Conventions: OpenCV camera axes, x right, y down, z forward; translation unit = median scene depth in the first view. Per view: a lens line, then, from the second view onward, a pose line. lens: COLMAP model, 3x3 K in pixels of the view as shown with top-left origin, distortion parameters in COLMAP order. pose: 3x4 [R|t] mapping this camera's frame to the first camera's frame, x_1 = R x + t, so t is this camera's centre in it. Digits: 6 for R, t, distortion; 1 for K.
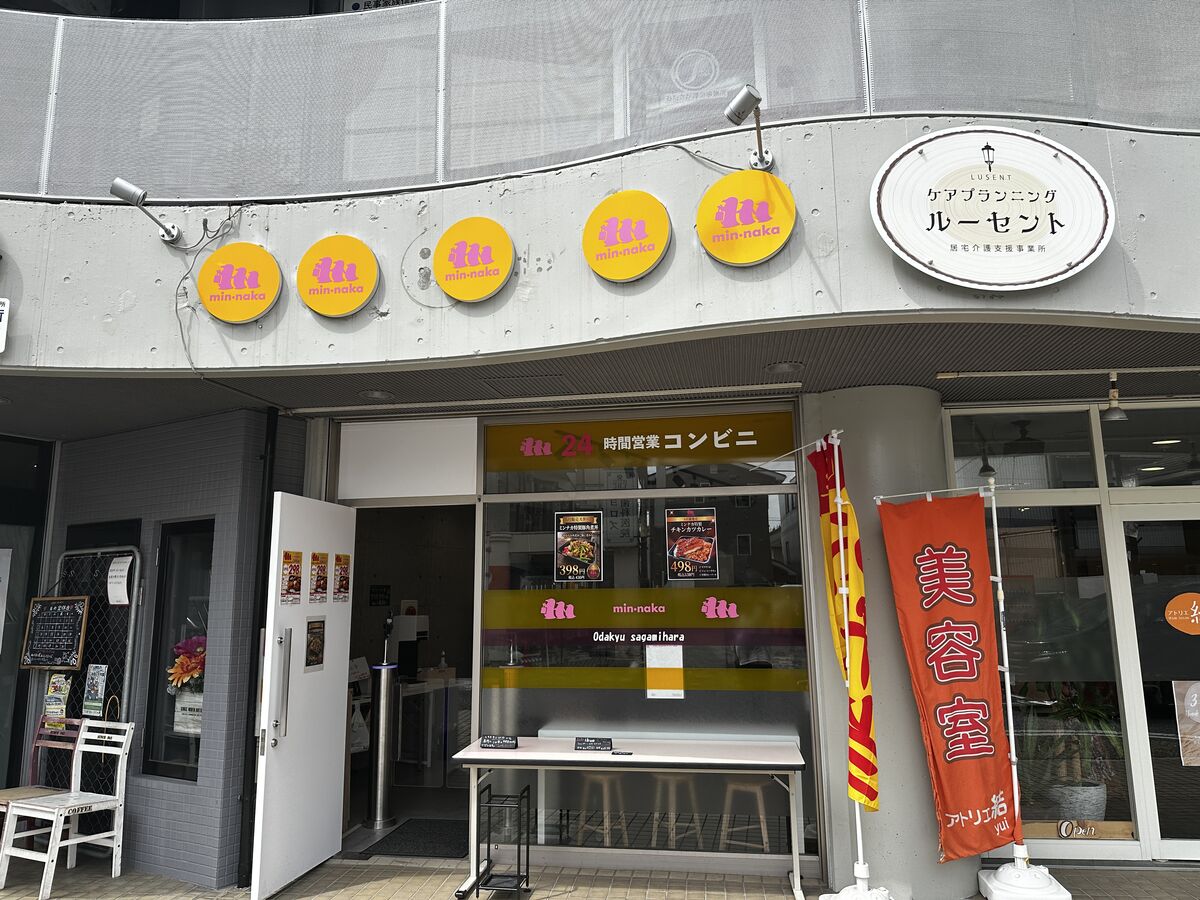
lens RADIAL K [[842.9, 0, 600.0], [0, 842.9, 450.0], [0, 0, 1]] dist [0.058151, -0.049466]
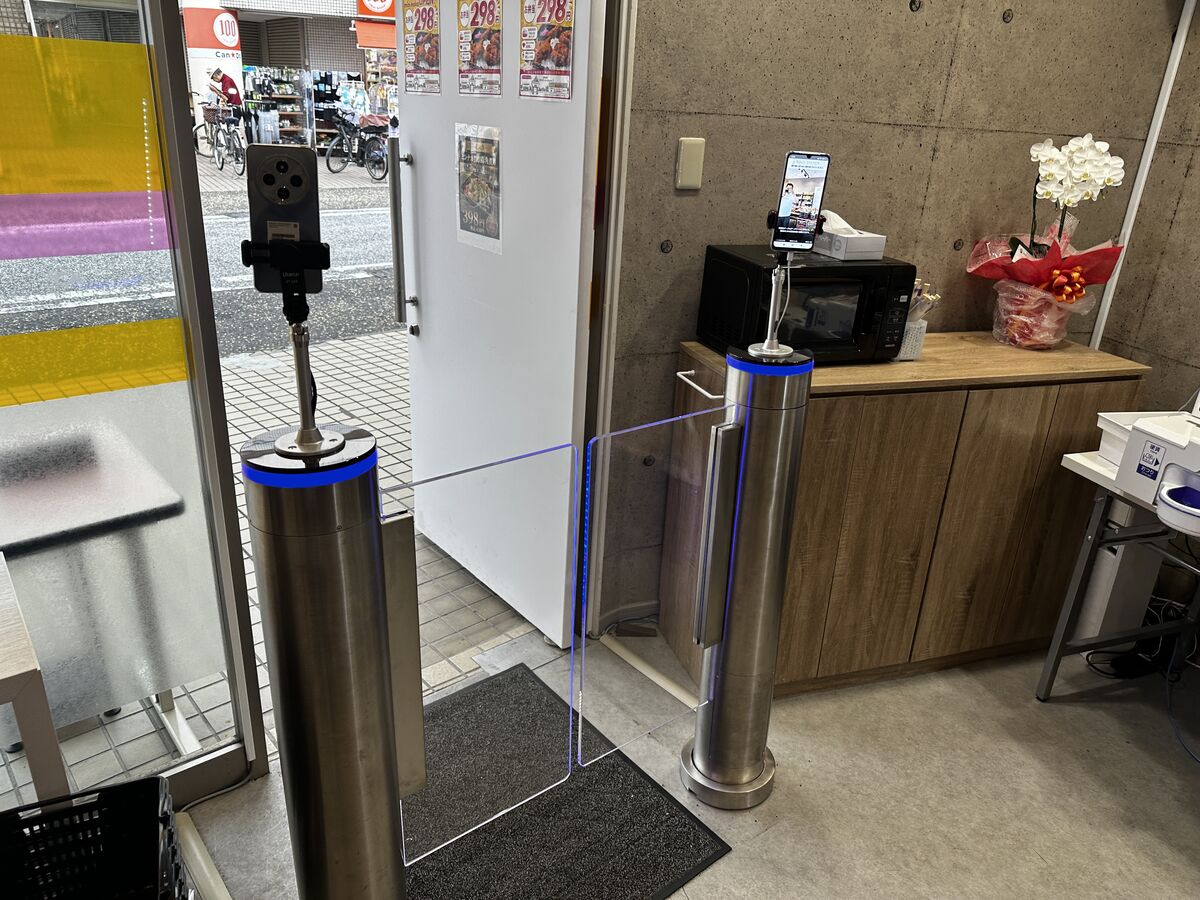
lens RADIAL K [[840.7, 0, 601.2], [0, 840.7, 445.7], [0, 0, 1]] dist [-0.005192, -0.020295]
pose [[-0.658707, 0.262328, -0.705188, -0.019572], [0.076461, 0.955738, 0.284110, 0.248375], [0.748505, 0.133226, -0.649609, 1.432904]]
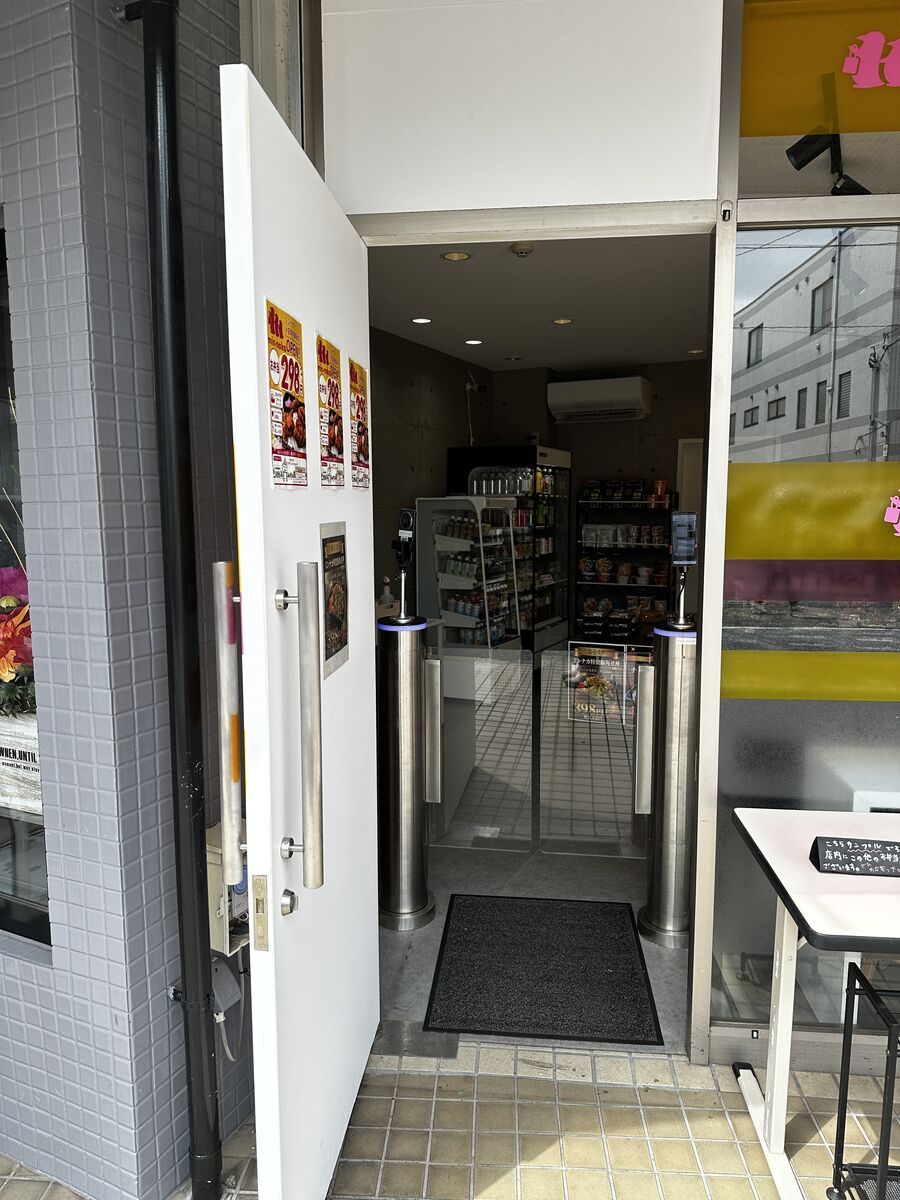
lens RADIAL K [[842.9, 0, 445.6], [0, 842.9, 603.4], [0, 0, 1]] dist [0.058151, -0.049466]
pose [[0.998122, -0.000721, 0.061254, -0.324281], [-0.016724, 0.958739, 0.283795, 0.132425], [-0.058931, -0.284287, 0.956926, 0.680246]]
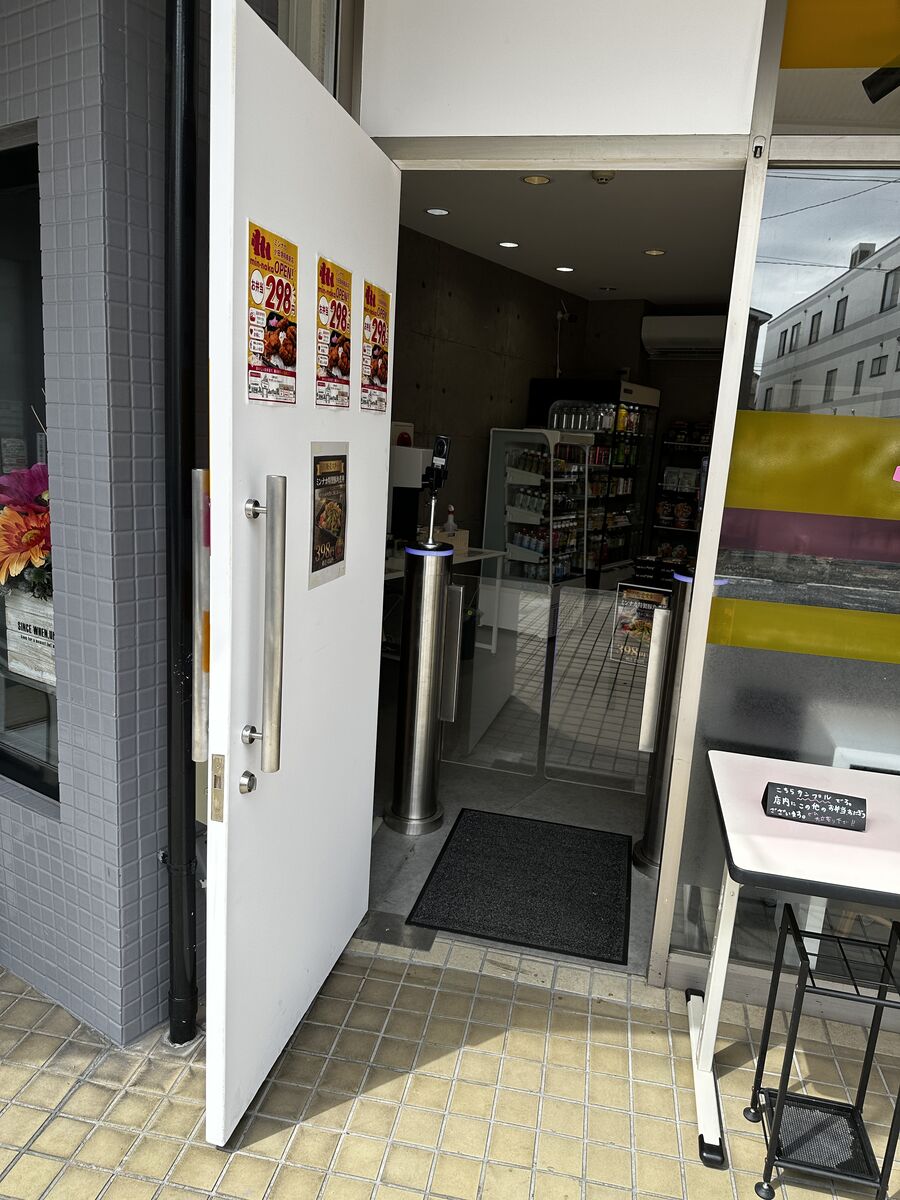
lens RADIAL K [[845.5, 0, 456.2], [0, 845.5, 598.9], [0, 0, 1]] dist [0.046640, -0.045554]
pose [[0.995909, 0.082513, -0.036842, -0.272043], [-0.063929, 0.931490, 0.358106, 0.128443], [0.063867, -0.354286, 0.932954, 0.661514]]
